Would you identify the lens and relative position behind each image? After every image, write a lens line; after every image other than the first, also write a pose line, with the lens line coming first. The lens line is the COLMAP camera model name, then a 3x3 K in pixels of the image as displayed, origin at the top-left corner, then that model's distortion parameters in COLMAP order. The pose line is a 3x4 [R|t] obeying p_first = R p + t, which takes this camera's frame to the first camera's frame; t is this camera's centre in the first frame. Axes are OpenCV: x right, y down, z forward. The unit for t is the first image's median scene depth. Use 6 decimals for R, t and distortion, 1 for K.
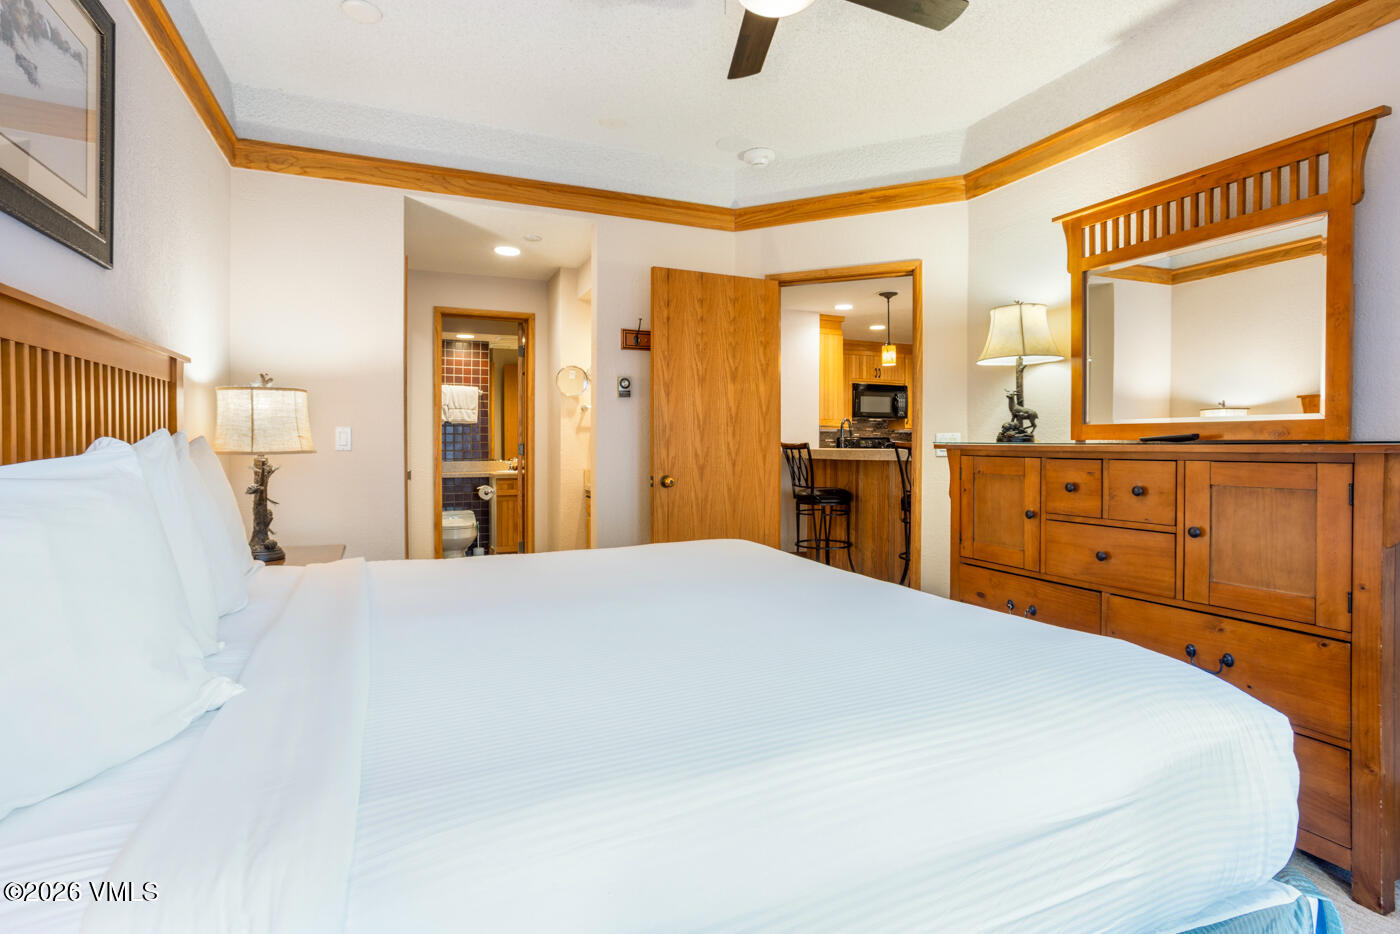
lens RADIAL K [[688.5, 0, 699.3], [0, 688.5, 450.9], [0, 0, 1]] dist [-0.041074, 0.000339]
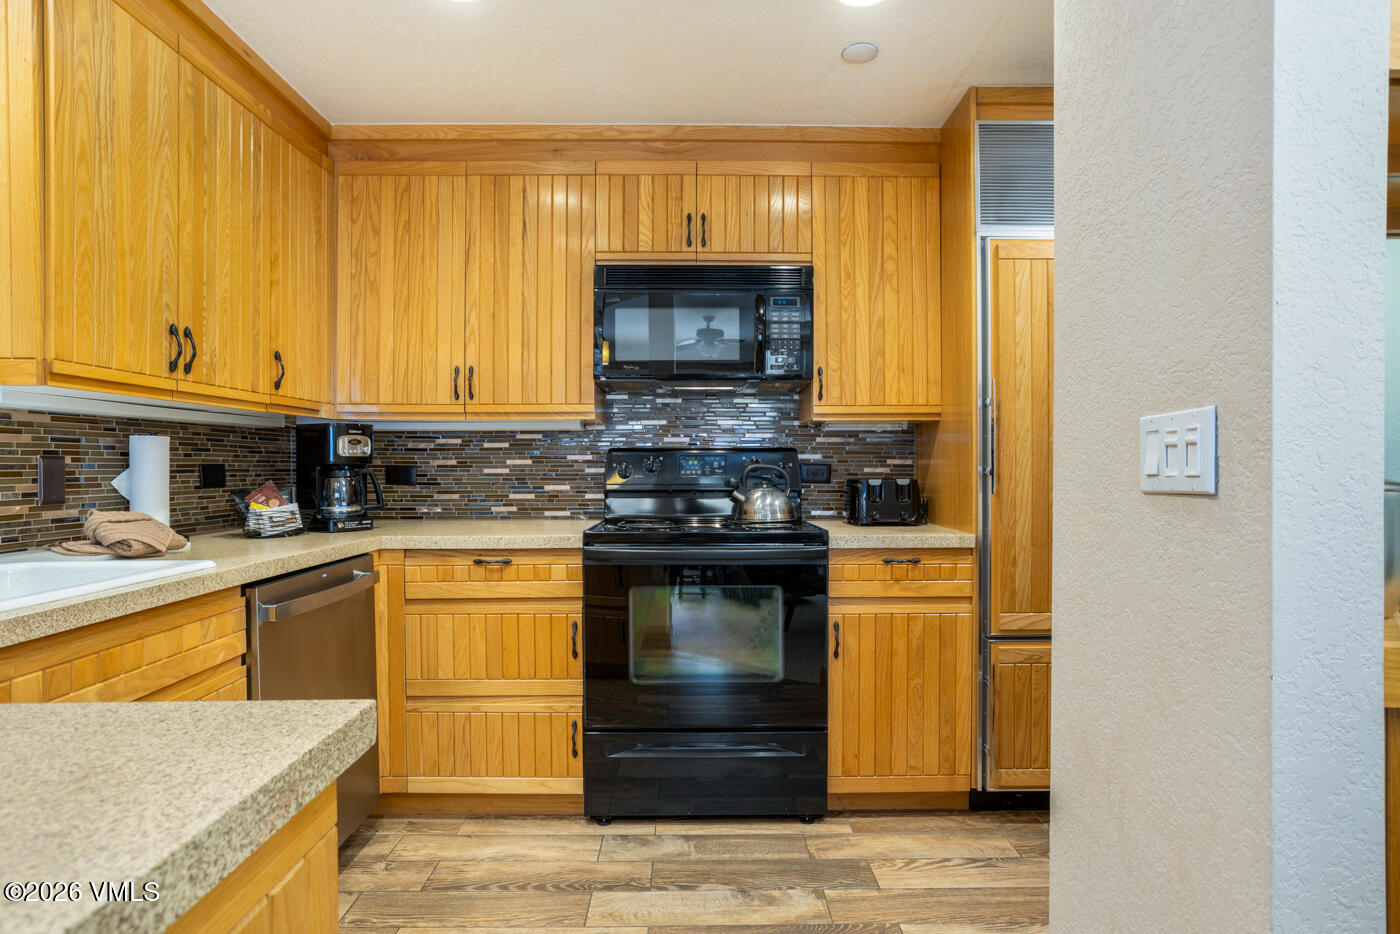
lens RADIAL K [[739.9, 0, 695.4], [0, 739.9, 466.9], [0, 0, 1]] dist [-0.049819, 0.034066]
pose [[0.911584, -0.003822, -0.411096, 0.484036], [-0.000813, 0.999938, -0.011099, -0.009495], [0.411113, 0.010452, 0.911524, 0.882718]]
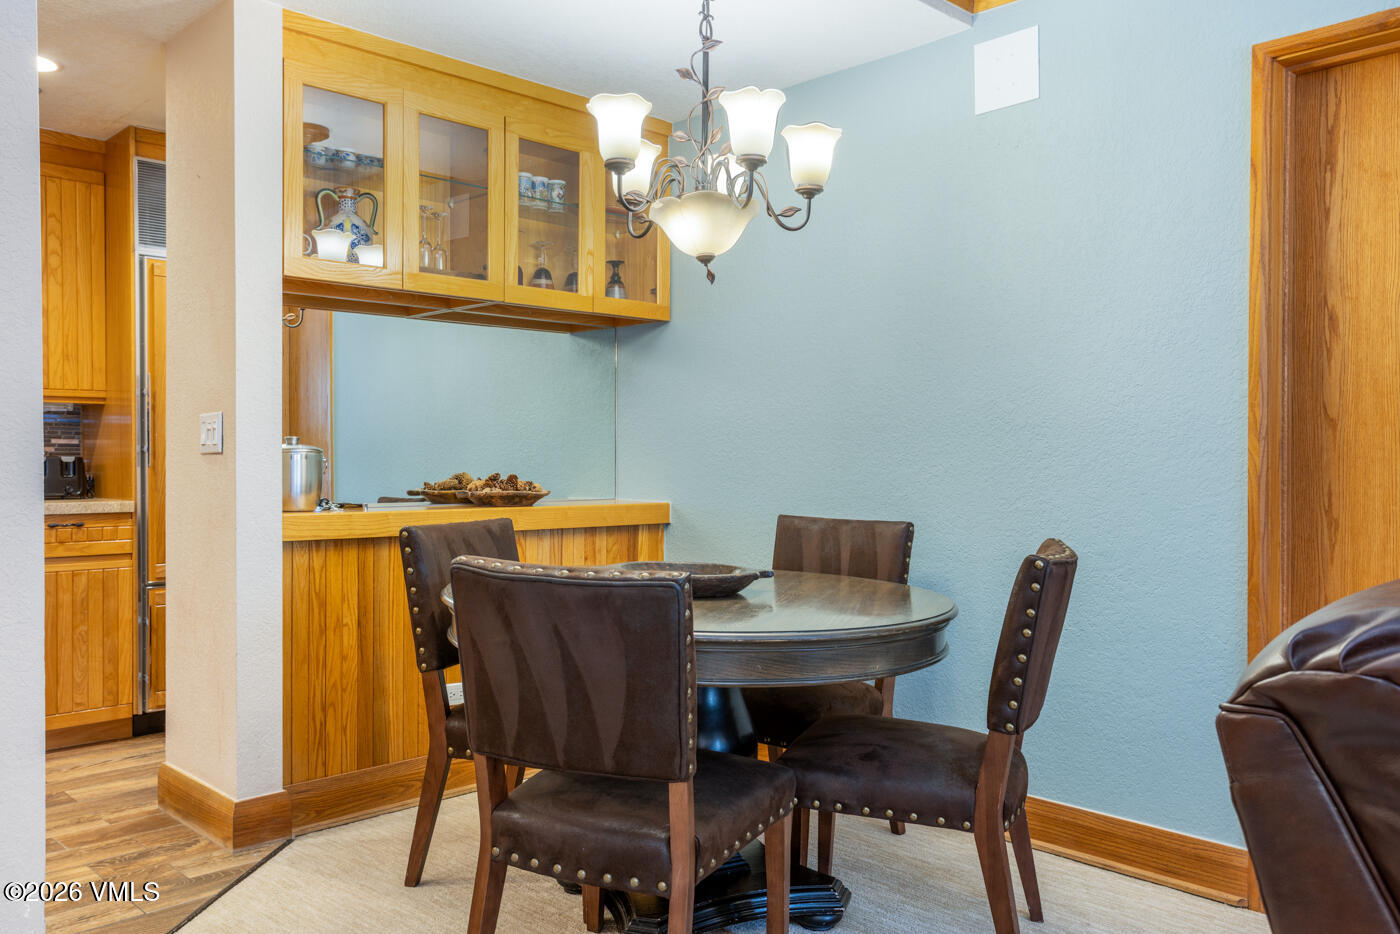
lens RADIAL K [[1146.3, 0, 700.0], [0, 1146.3, 467.0], [0, 0, 1]] dist [0.012591, 0.008058]
pose [[0.942140, -0.006863, 0.335149, 0.546167], [0.008127, 0.999964, -0.002368, 0.003206], [-0.335121, 0.004954, 0.942162, 0.526274]]
